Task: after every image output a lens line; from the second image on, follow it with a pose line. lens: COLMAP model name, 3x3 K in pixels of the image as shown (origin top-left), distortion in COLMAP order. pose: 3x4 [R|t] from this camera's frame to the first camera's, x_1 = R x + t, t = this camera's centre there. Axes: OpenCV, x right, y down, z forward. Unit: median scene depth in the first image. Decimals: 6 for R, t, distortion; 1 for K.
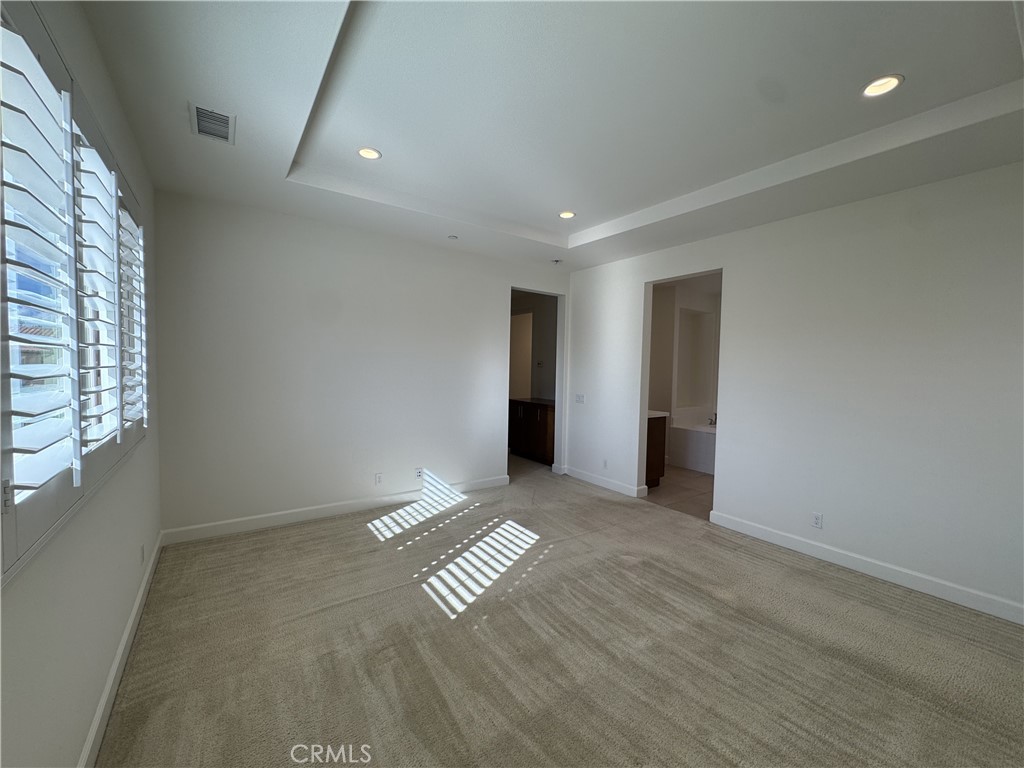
lens RADIAL K [[409.2, 0, 512.0], [0, 409.2, 384.0], [0, 0, 1]] dist [-0.007193, -0.000238]
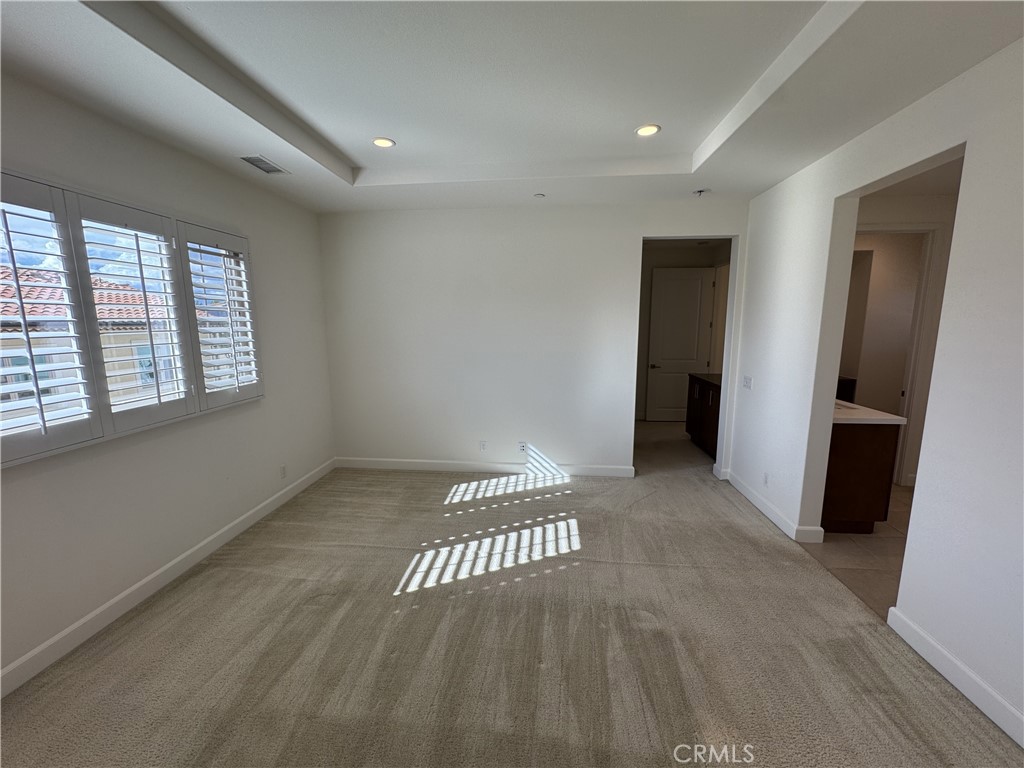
lens RADIAL K [[409.2, 0, 512.0], [0, 409.2, 384.0], [0, 0, 1]] dist [-0.007193, -0.000238]
pose [[0.757579, 0.075083, -0.648411, 0.437296], [-0.007808, 0.994334, 0.106017, -0.046448], [0.652697, -0.075254, 0.753873, 0.270733]]
